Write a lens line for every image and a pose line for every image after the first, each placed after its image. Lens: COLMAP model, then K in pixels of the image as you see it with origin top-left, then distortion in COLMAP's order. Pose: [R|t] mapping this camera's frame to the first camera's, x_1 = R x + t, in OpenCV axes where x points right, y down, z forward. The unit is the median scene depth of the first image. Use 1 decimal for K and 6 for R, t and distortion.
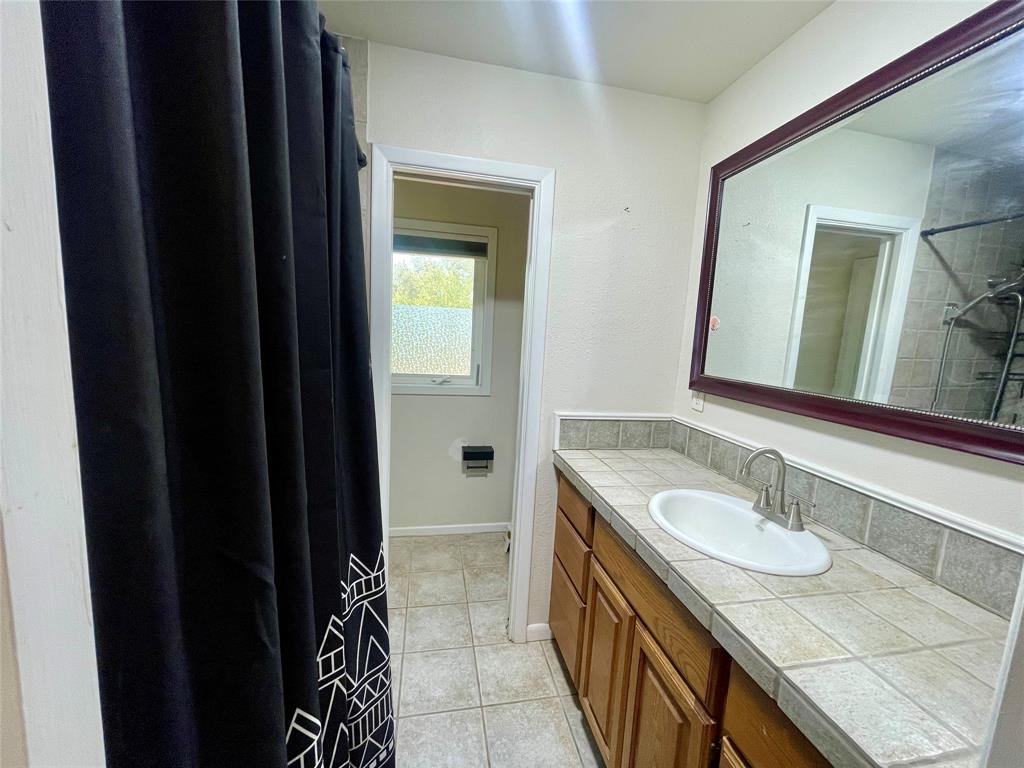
lens RADIAL K [[409.6, 0, 512.0], [0, 409.6, 384.0], [0, 0, 1]] dist [0.000933, 0.000080]
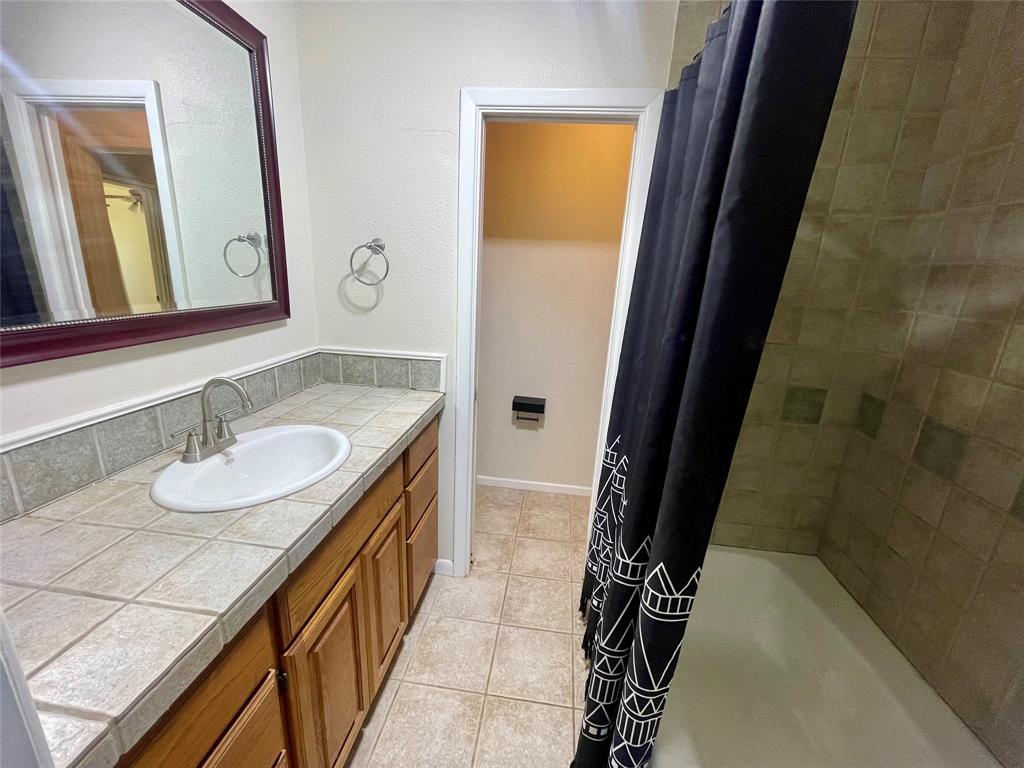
lens RADIAL K [[412.1, 0, 512.0], [0, 412.1, 384.0], [0, 0, 1]] dist [-0.001394, -0.000144]
pose [[-0.945860, -0.172087, 0.275200, -0.248468], [-0.054404, 0.919939, 0.388268, -0.222559], [-0.319984, 0.352275, -0.879496, 1.608474]]
